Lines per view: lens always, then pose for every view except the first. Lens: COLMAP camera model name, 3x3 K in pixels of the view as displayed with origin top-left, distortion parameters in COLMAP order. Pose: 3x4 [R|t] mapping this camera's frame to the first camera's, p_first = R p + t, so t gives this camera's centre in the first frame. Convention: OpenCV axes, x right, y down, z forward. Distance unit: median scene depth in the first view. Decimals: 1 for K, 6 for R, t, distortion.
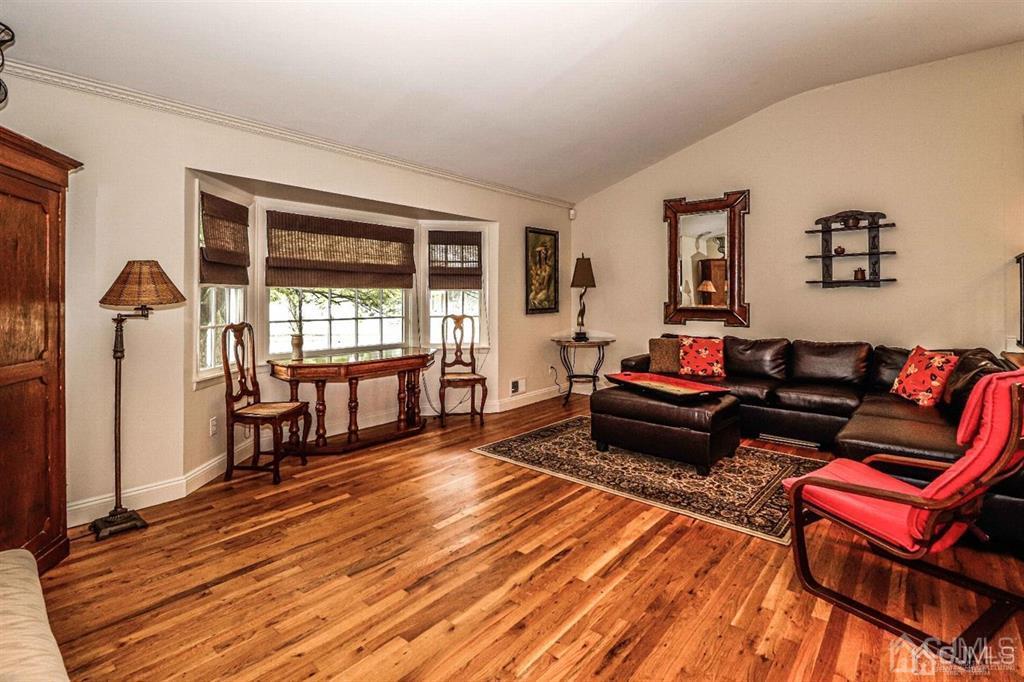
lens RADIAL K [[483.6, 0, 531.0], [0, 483.6, 291.6], [0, 0, 1]] dist [-0.016329, -0.000274]
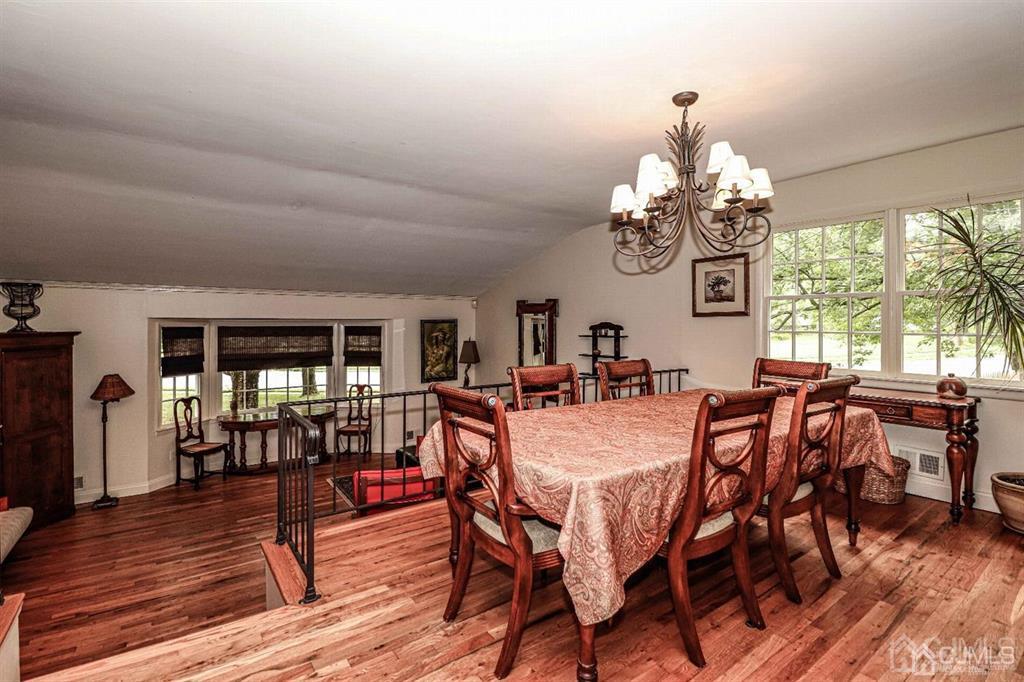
lens RADIAL K [[483.6, 0, 558.2], [0, 483.6, 314.9], [0, 0, 1]] dist [-0.016329, -0.000274]
pose [[0.976487, 0.009047, -0.215386, 0.947302], [-0.008363, 0.999957, 0.004089, -0.222048], [0.215414, -0.002191, 0.976520, -0.365938]]
